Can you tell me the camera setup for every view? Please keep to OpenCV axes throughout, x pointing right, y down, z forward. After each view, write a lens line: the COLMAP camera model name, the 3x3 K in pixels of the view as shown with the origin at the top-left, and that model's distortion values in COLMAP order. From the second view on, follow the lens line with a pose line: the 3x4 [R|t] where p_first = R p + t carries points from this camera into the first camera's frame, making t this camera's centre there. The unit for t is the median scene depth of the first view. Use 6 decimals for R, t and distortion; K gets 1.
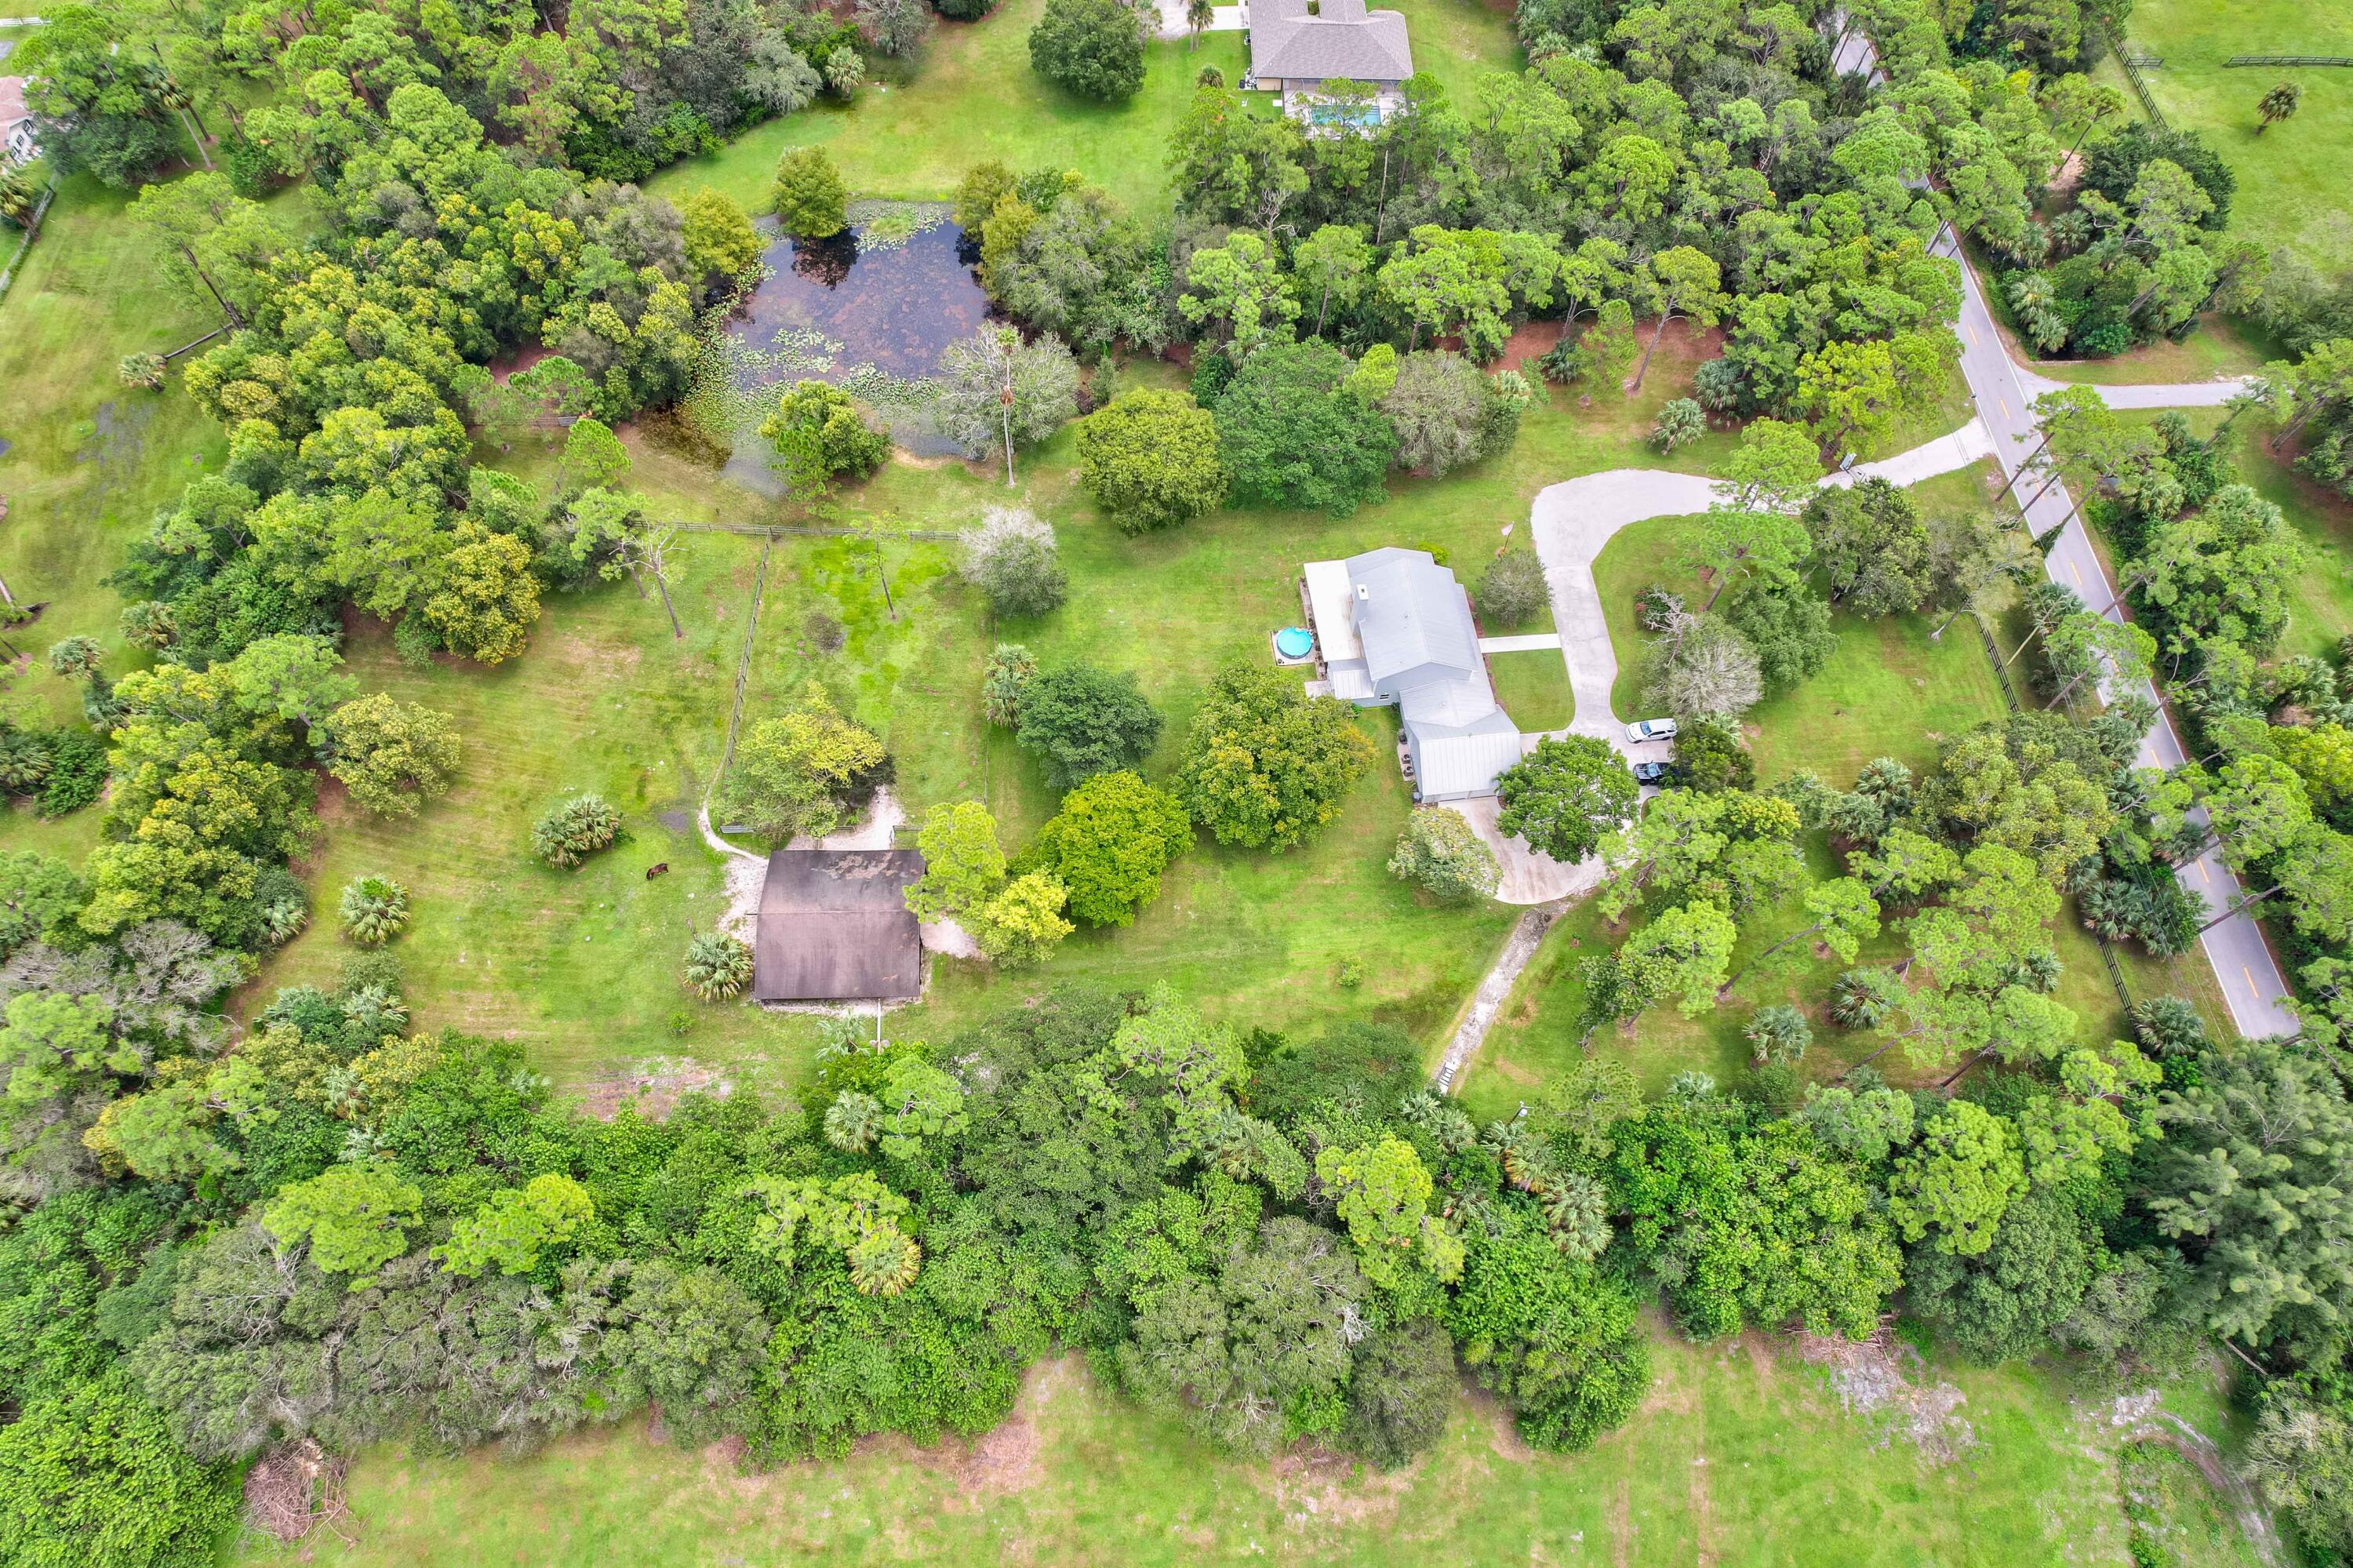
lens RADIAL K [[1505.2, 0, 1175.7], [0, 1505.2, 807.8], [0, 0, 1]] dist [-0.081874, 0.075960]
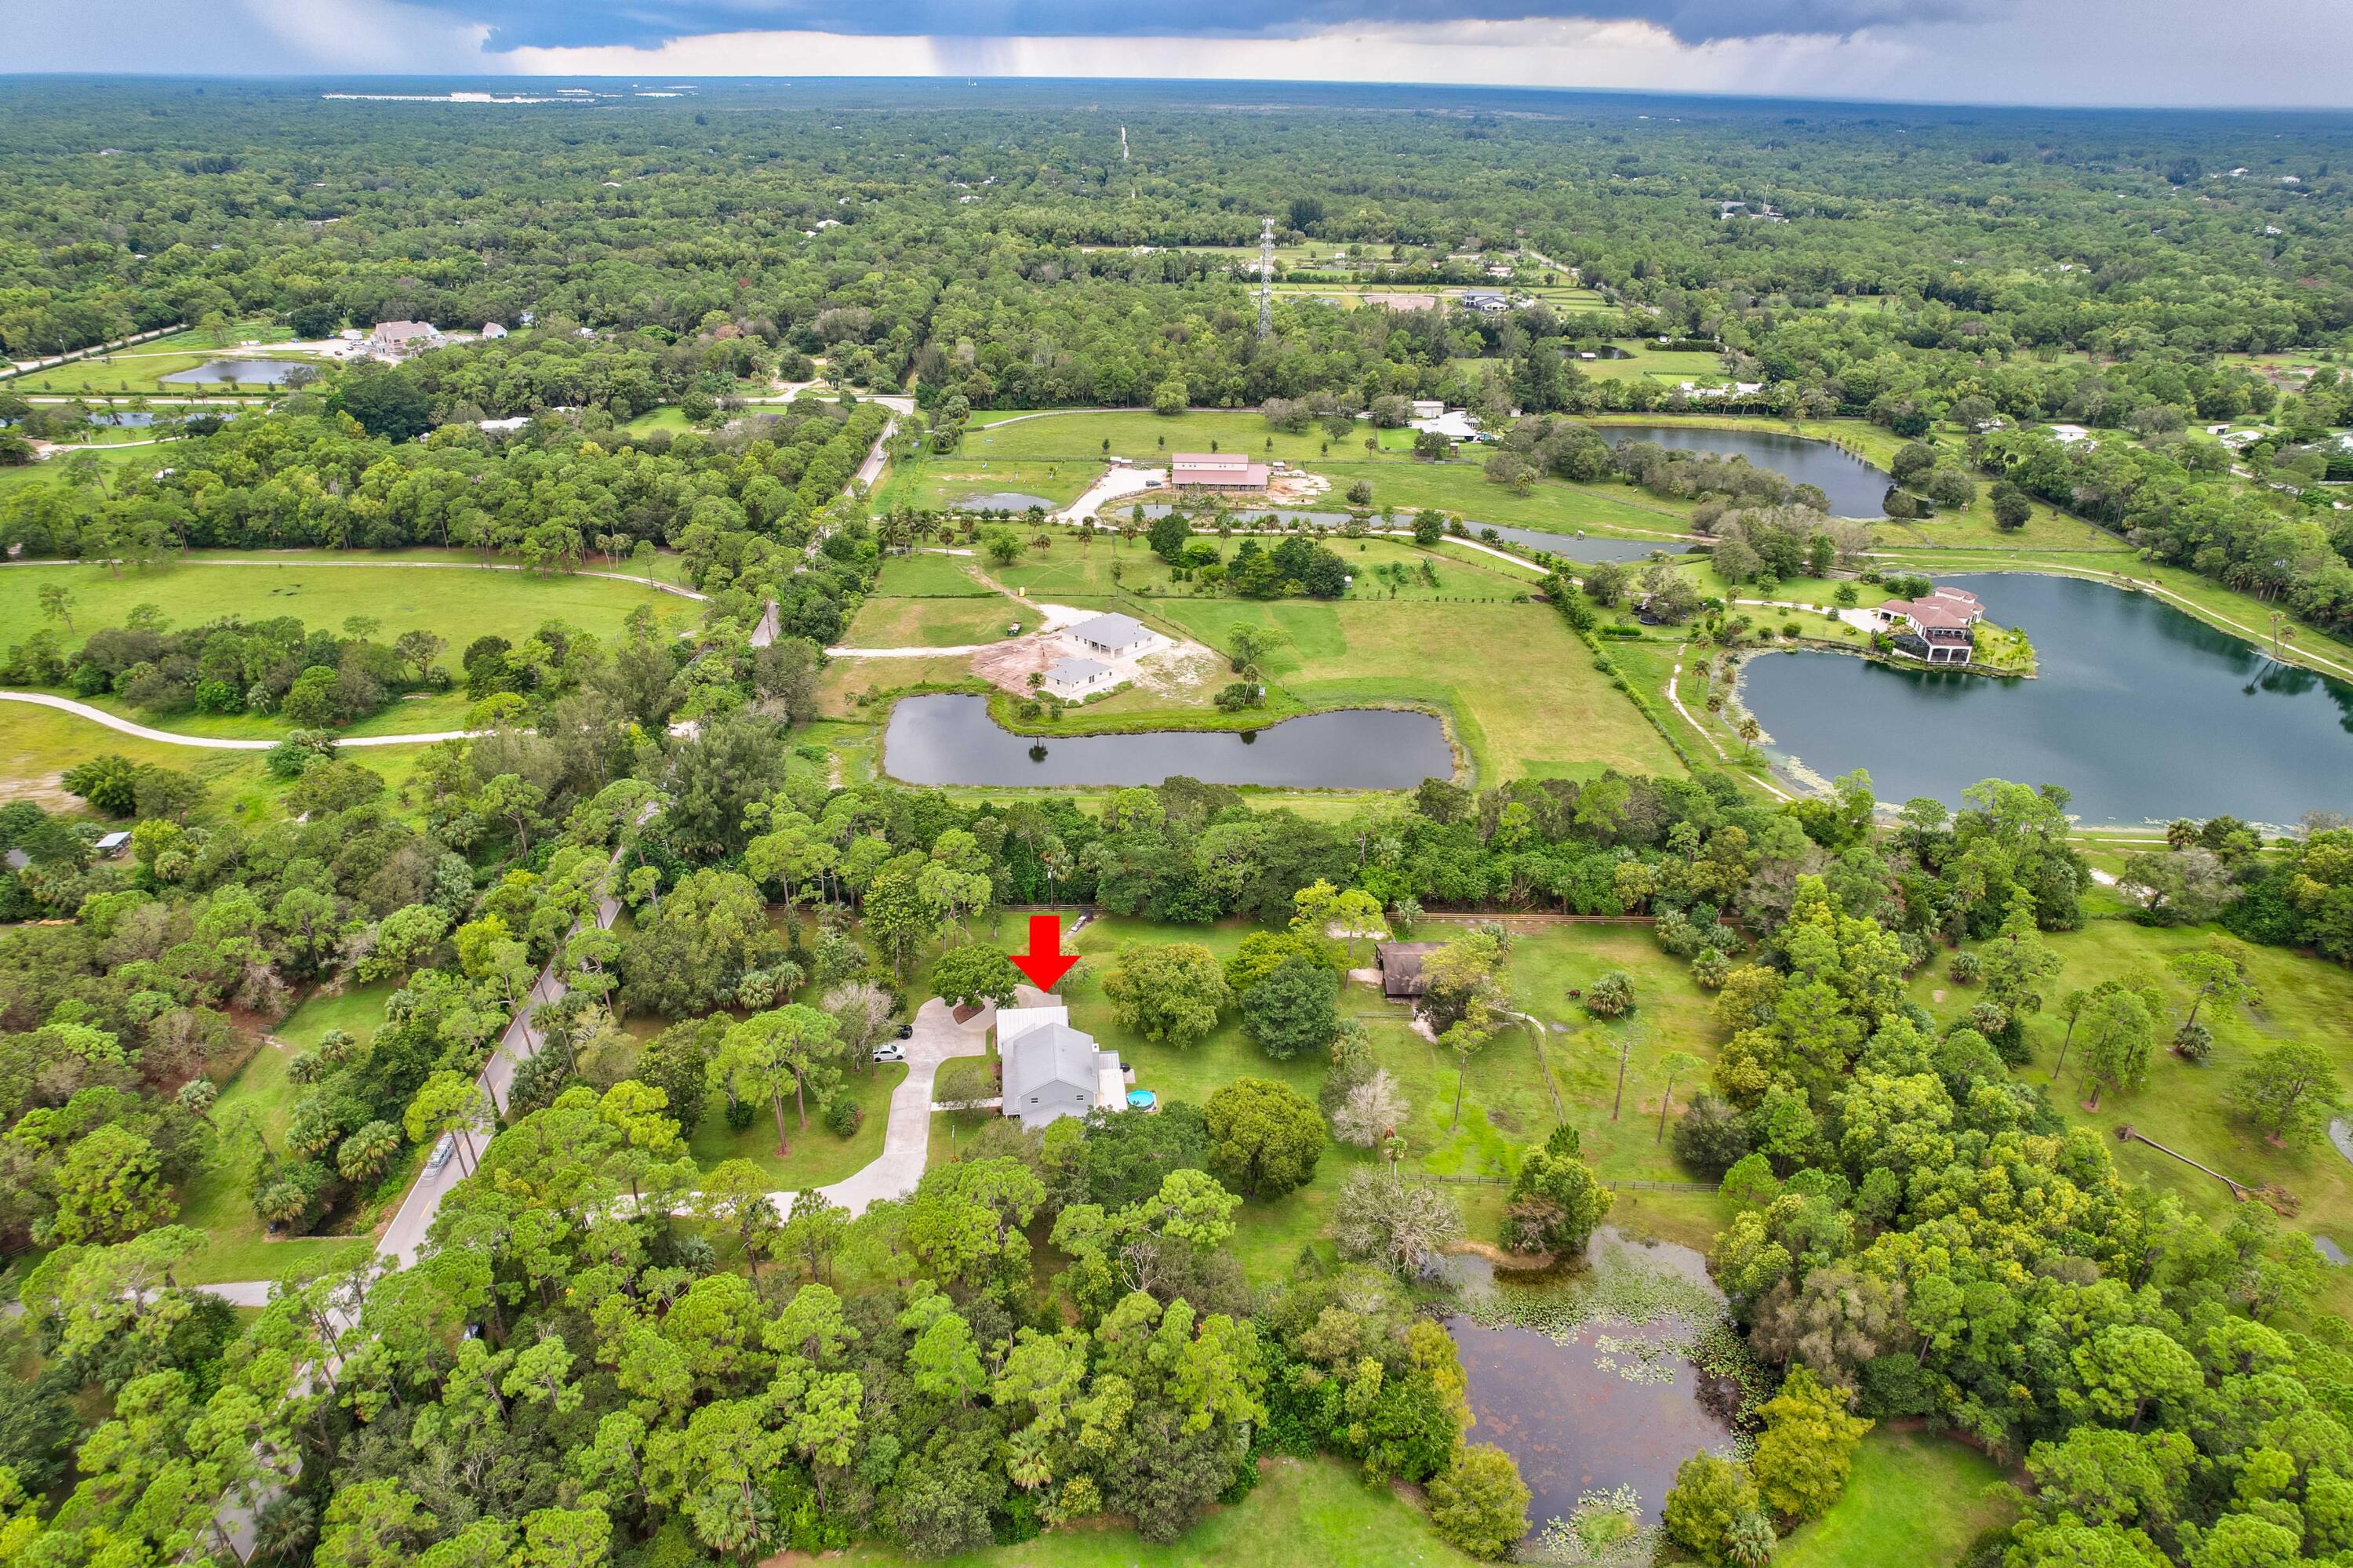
lens RADIAL K [[1505.2, 0, 1175.7], [0, 1505.2, 807.8], [0, 0, 1]] dist [-0.081874, 0.075960]
pose [[-0.999163, -0.040857, -0.002113, 0.066400], [-0.003617, 0.036772, 0.999317, -1.518197], [-0.040752, 0.998488, -0.036889, 0.850442]]
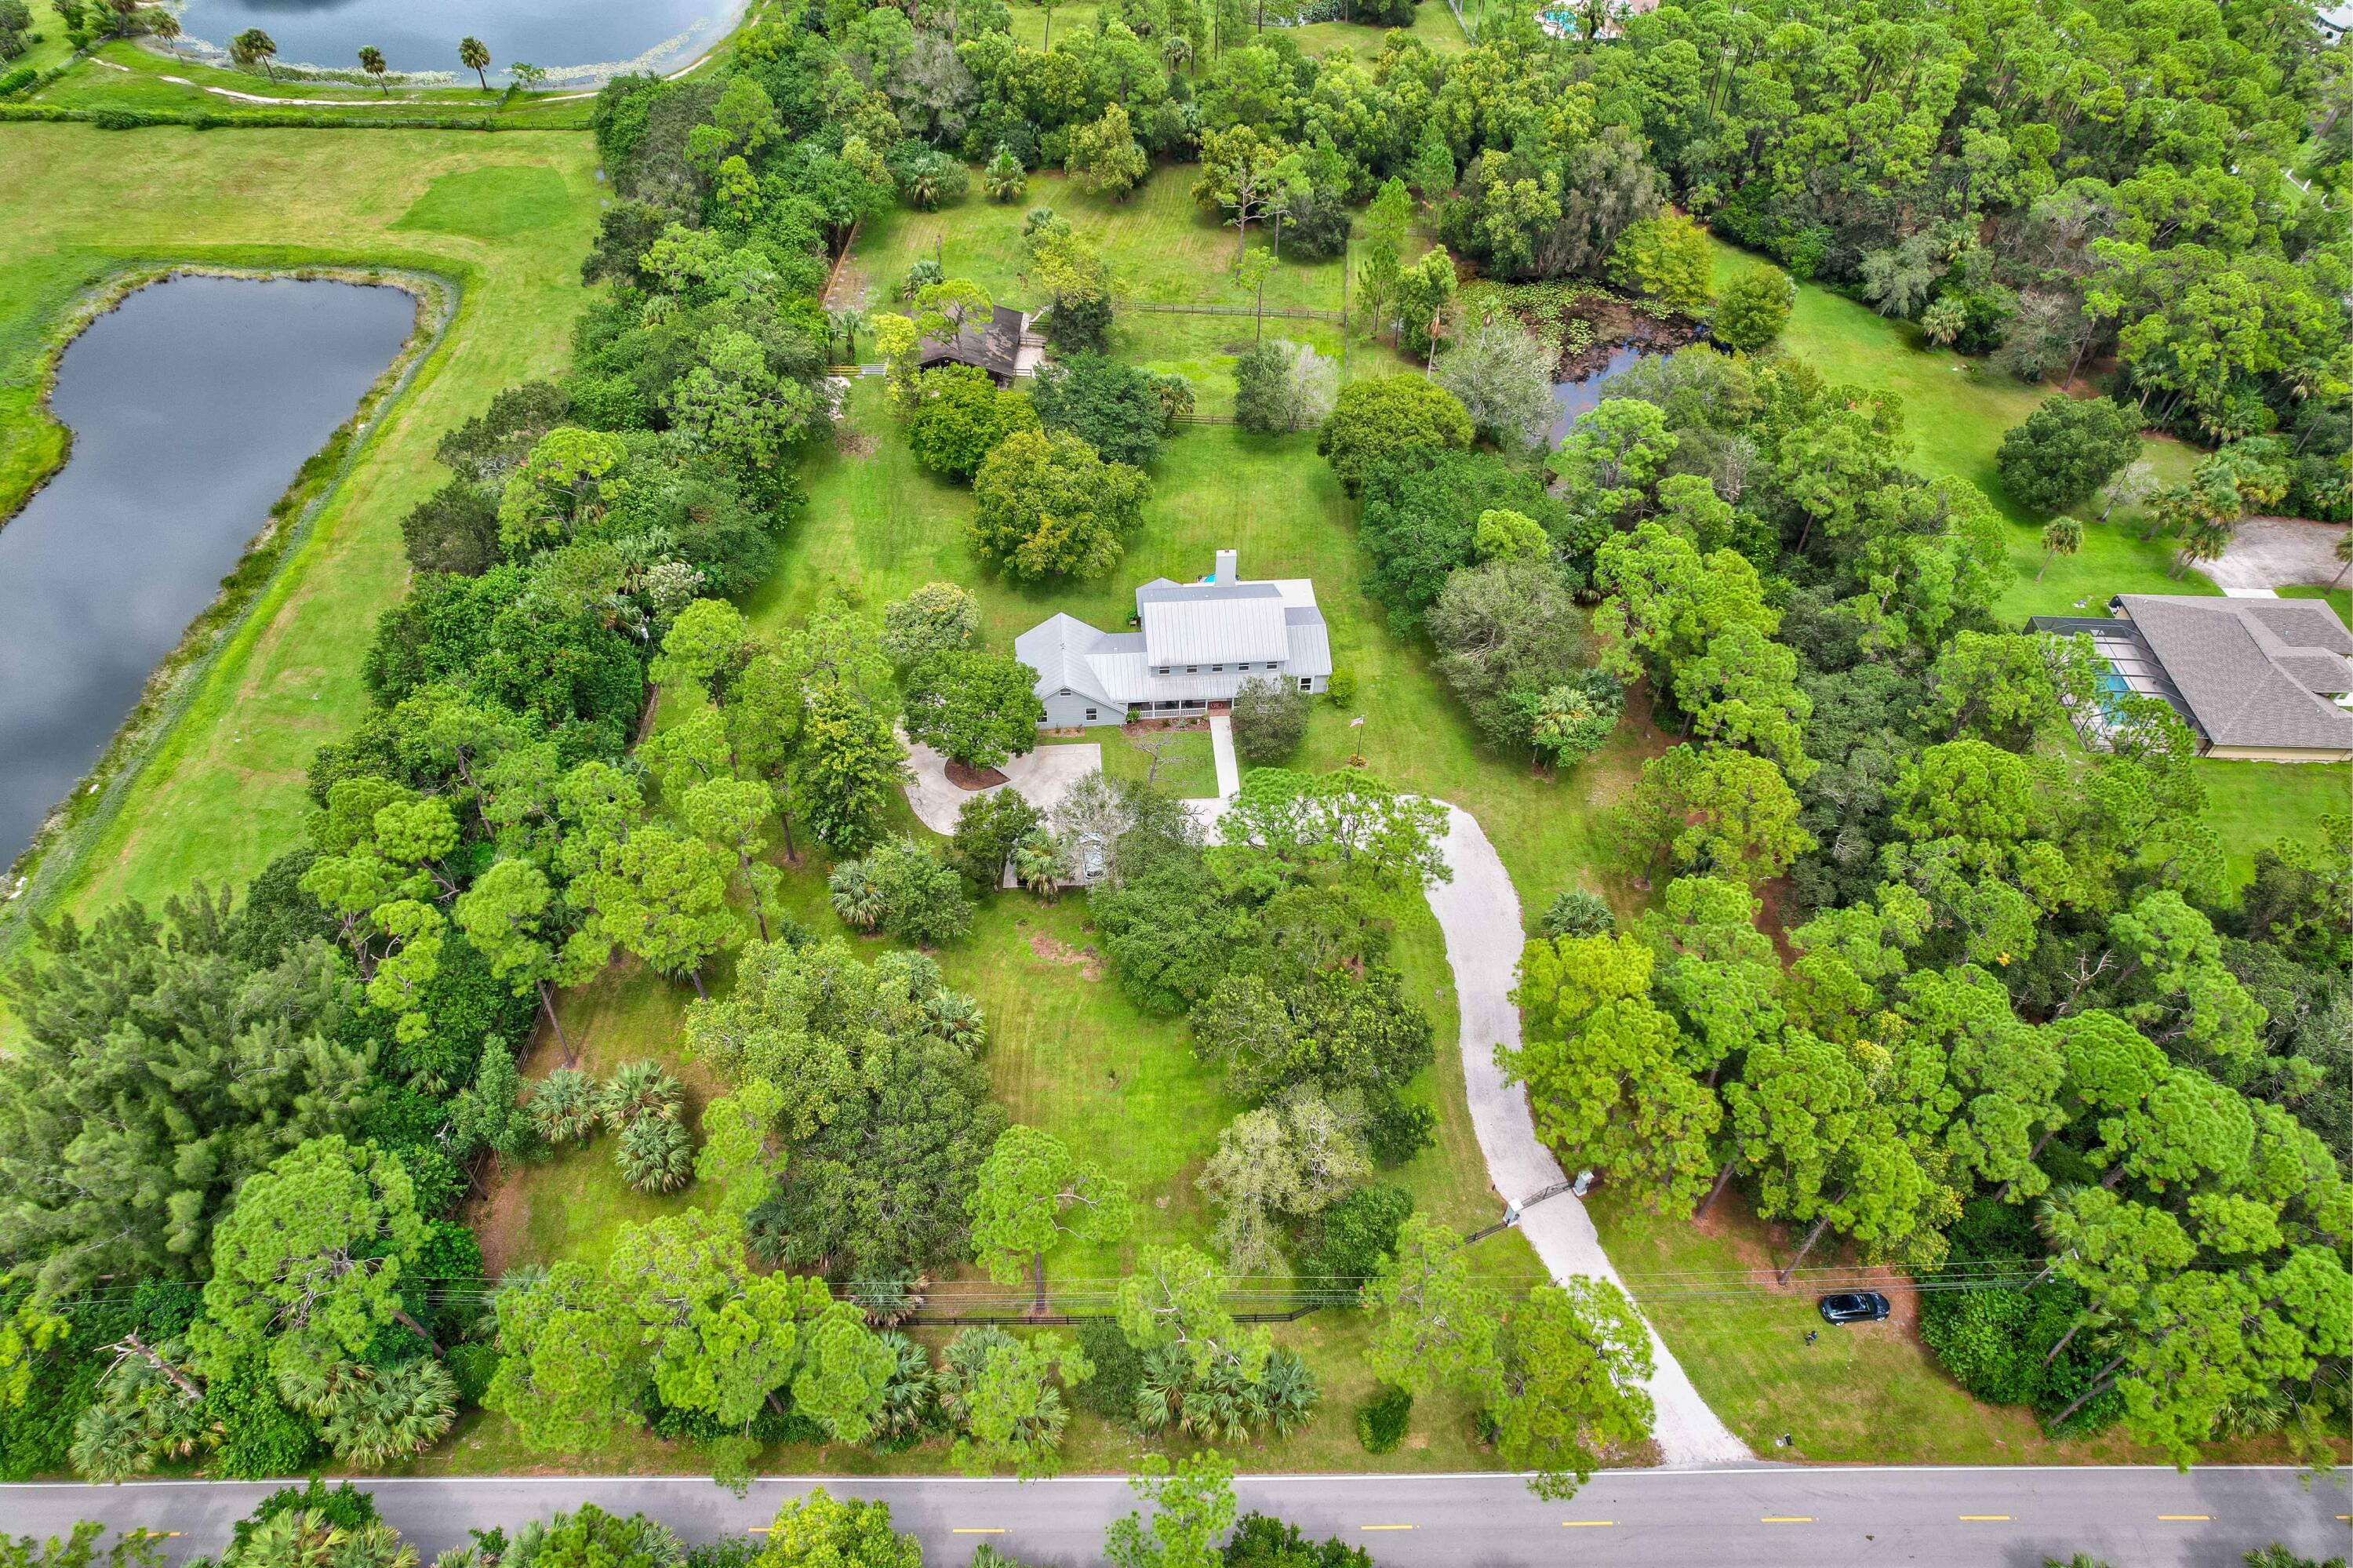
lens RADIAL K [[1505.2, 0, 1175.7], [0, 1505.2, 807.8], [0, 0, 1]] dist [-0.081874, 0.075960]
pose [[-0.044305, 0.708941, -0.703875, 0.913481], [-0.885039, 0.298967, 0.356827, -0.410224], [0.463405, 0.638765, 0.614195, 0.524780]]
